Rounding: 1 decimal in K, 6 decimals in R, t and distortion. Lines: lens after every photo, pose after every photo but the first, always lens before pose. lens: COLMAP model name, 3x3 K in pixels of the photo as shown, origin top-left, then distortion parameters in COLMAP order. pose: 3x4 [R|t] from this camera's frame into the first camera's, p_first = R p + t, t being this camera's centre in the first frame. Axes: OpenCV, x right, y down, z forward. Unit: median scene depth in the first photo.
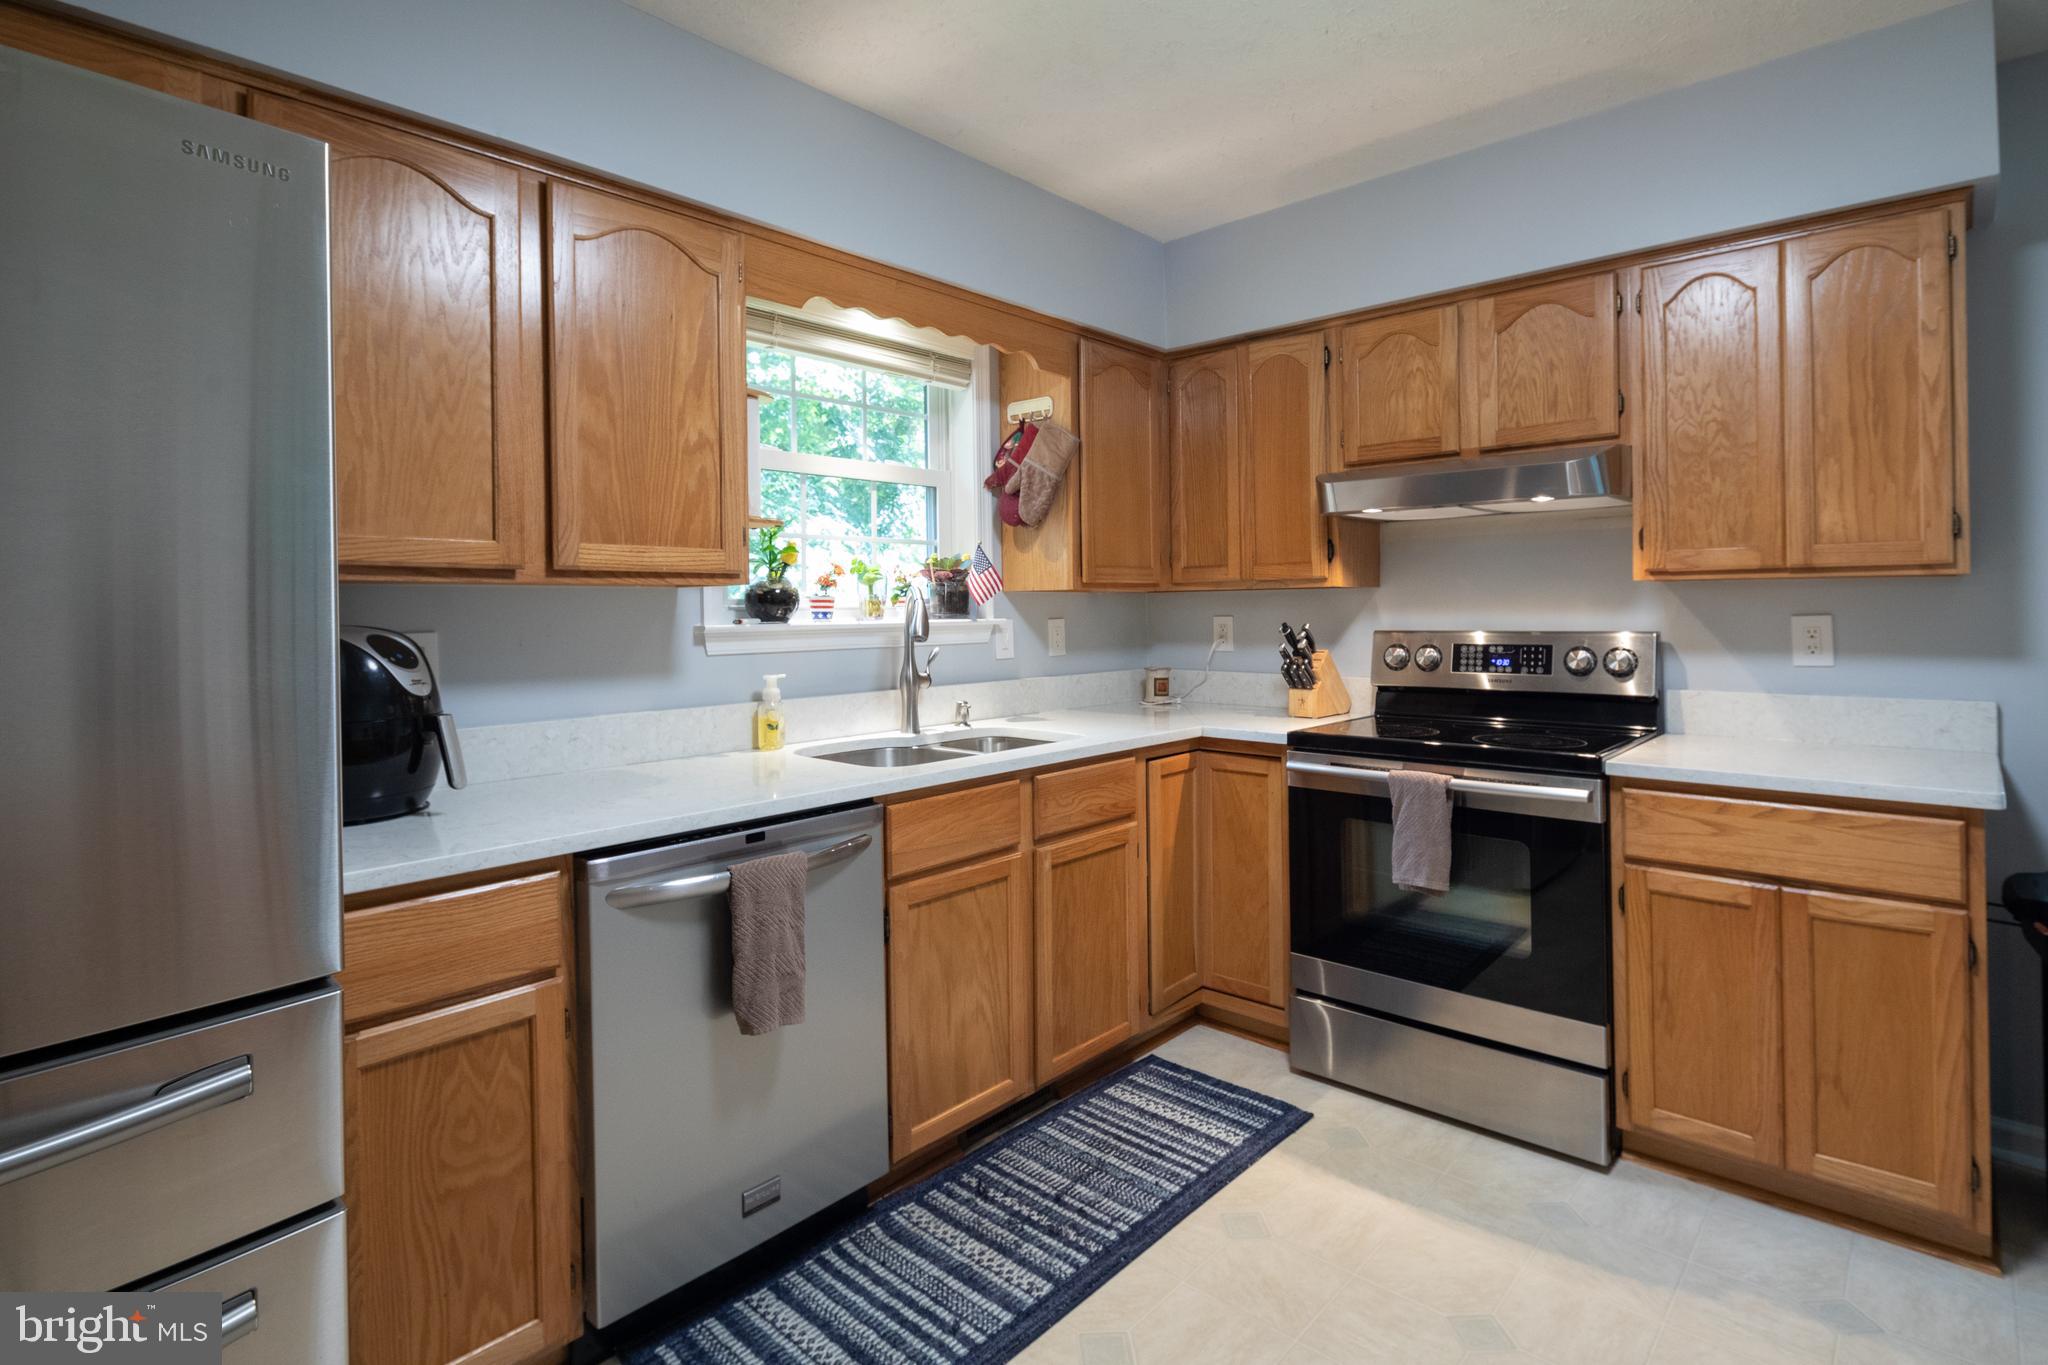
lens RADIAL K [[1016.6, 0, 1027.2], [0, 1016.6, 613.1], [0, 0, 1]] dist [0.004870, -0.004658]
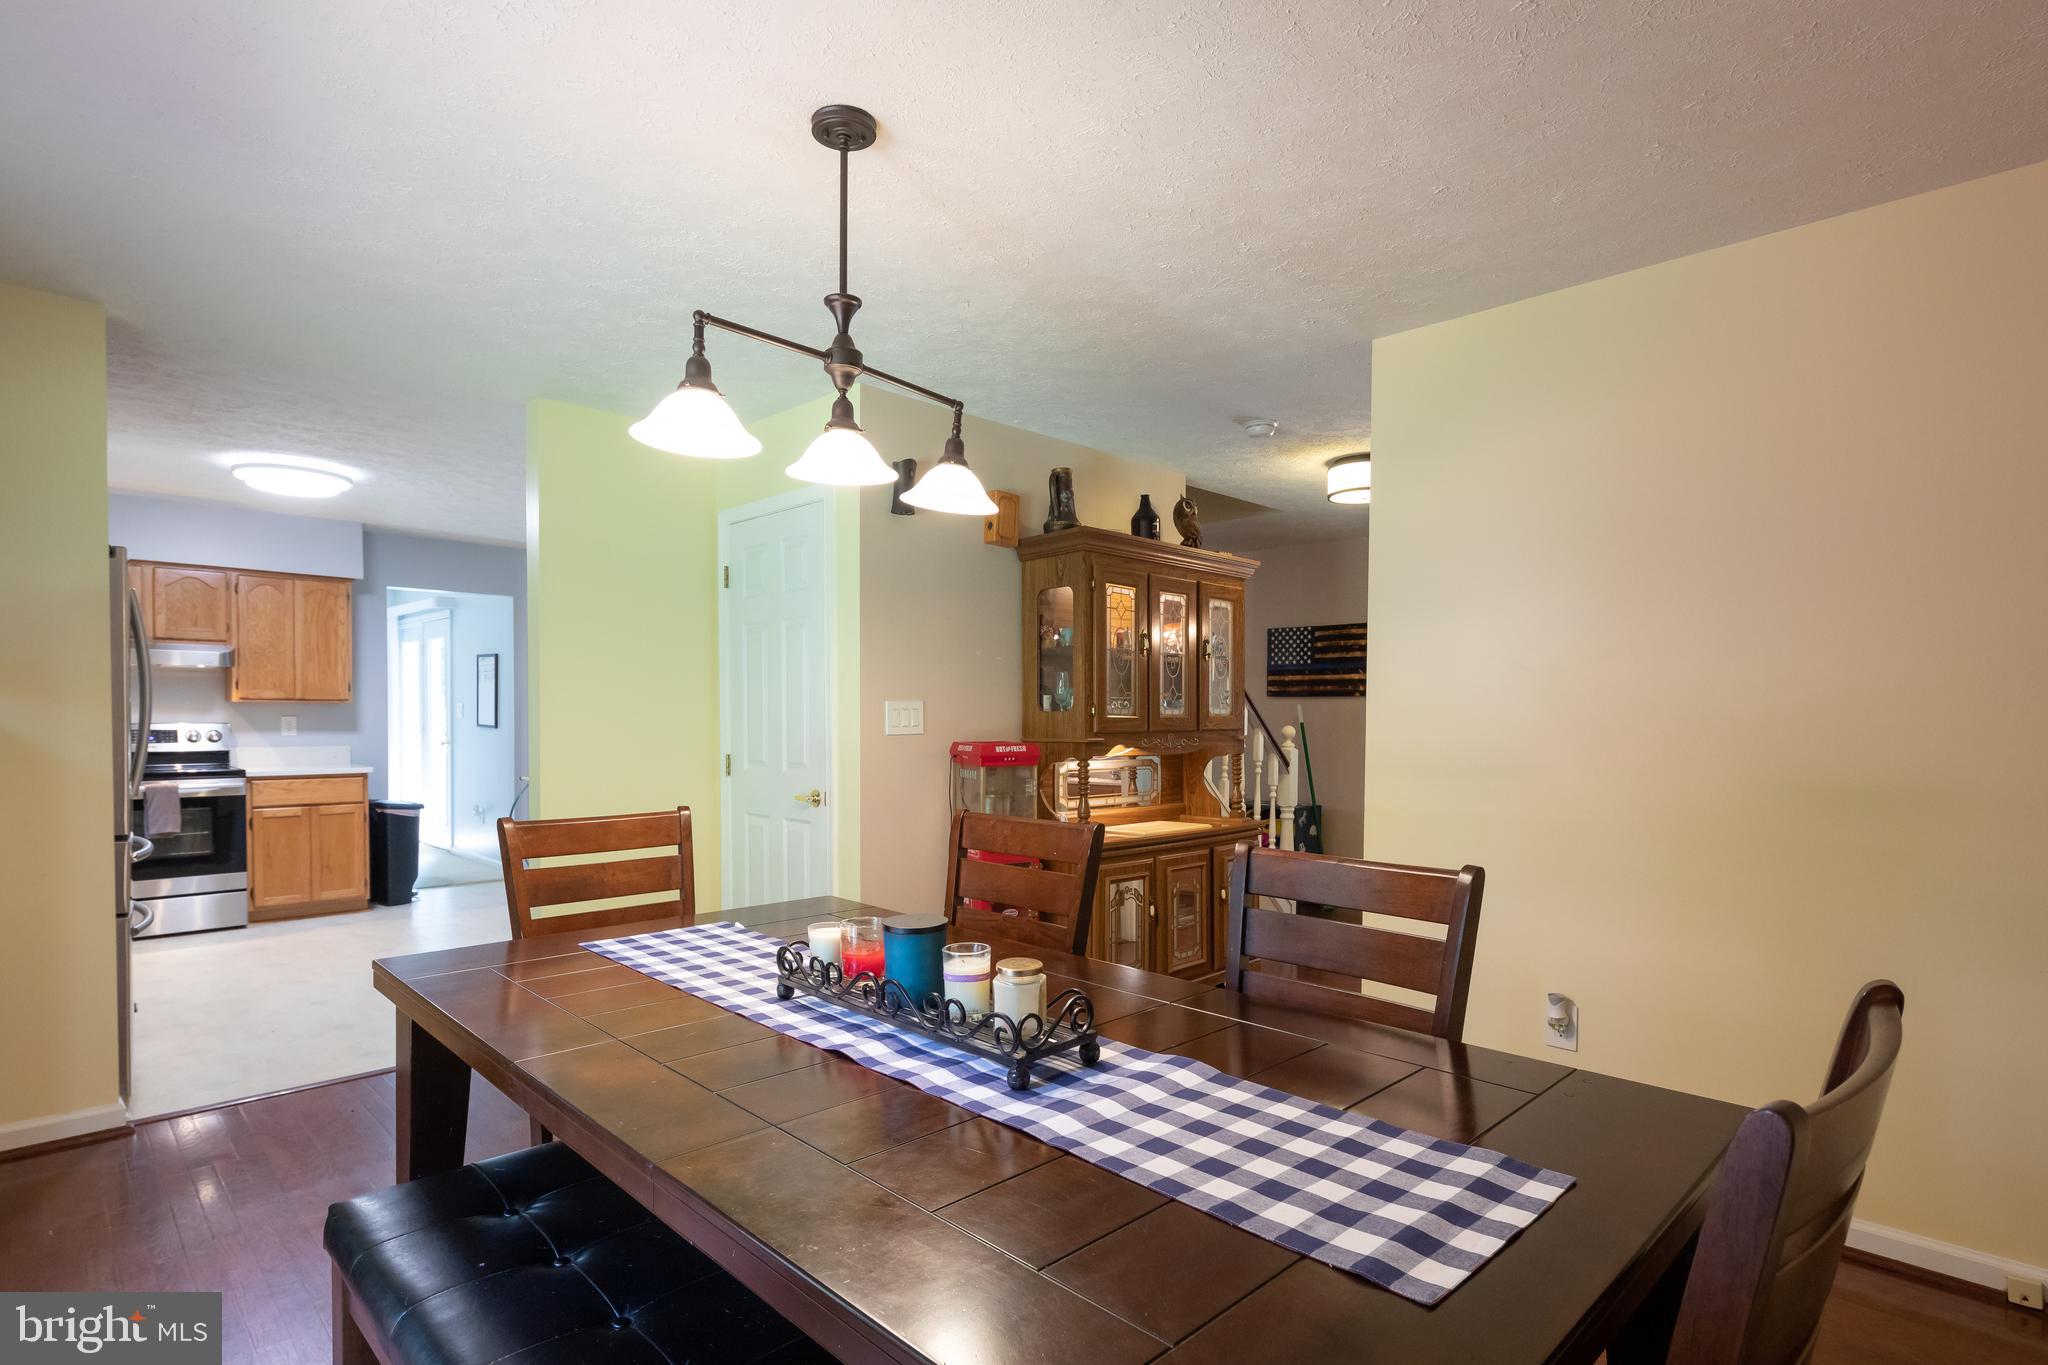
lens RADIAL K [[1016.6, 0, 1038.2], [0, 1016.6, 728.9], [0, 0, 1]] dist [0.004870, -0.004658]
pose [[0.031842, -0.006261, 0.999473, -1.765268], [-0.002299, 0.999977, 0.006338, 0.013616], [-0.999490, -0.002499, 0.031827, -0.996322]]
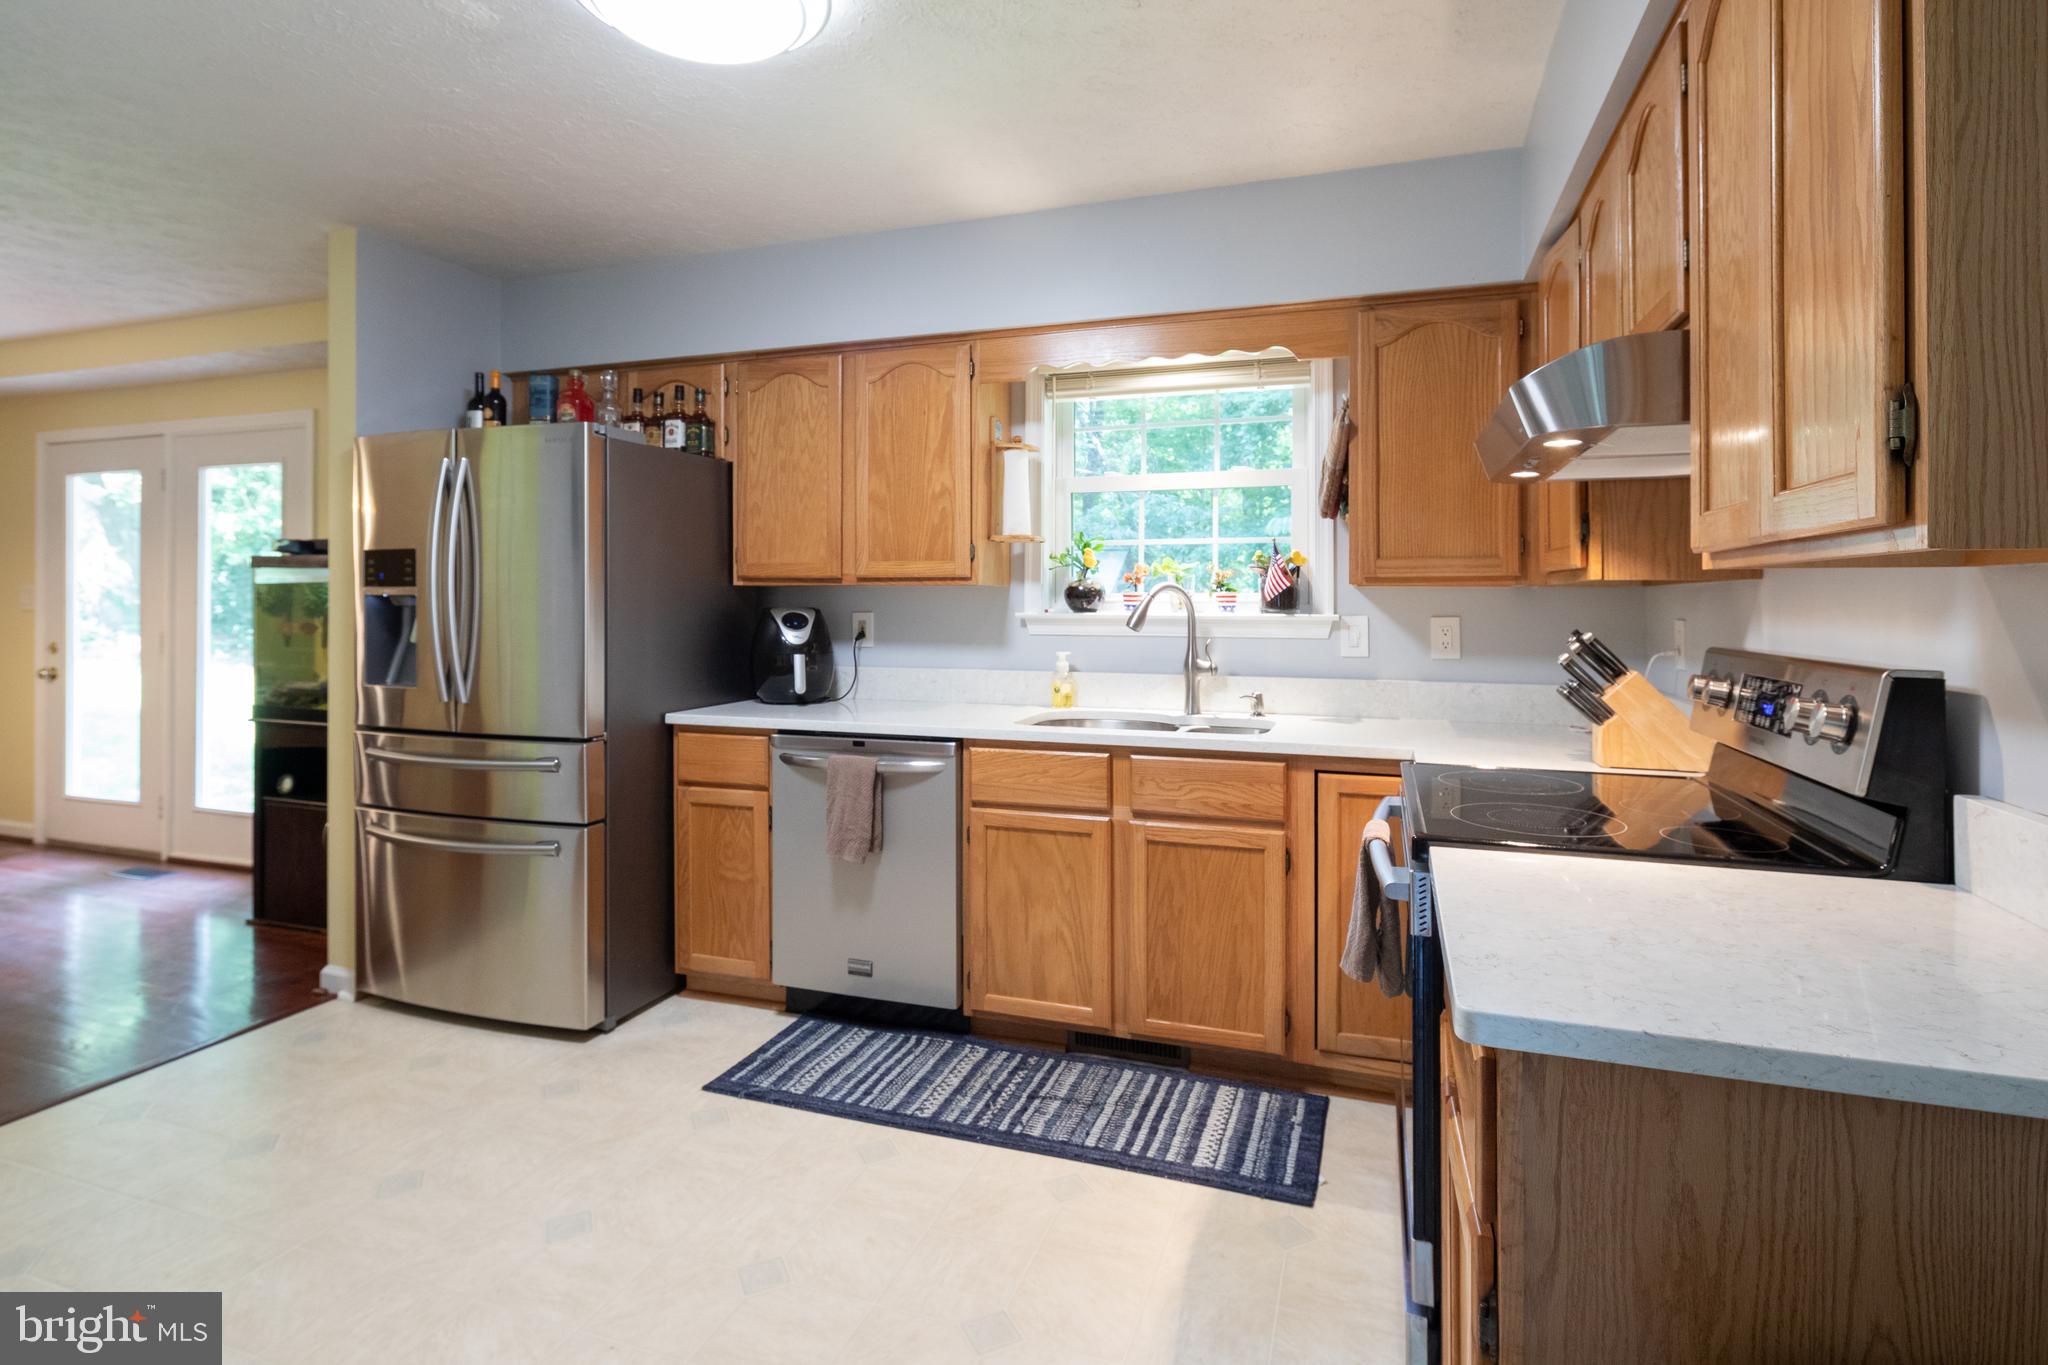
lens RADIAL K [[1016.6, 0, 1027.8], [0, 1016.6, 604.1], [0, 0, 1]] dist [0.004870, -0.004658]
pose [[0.396979, 0.017030, -0.917670, 0.951328], [-0.011234, 0.999843, 0.013695, -0.018536], [0.917759, 0.004873, 0.397108, 0.438247]]
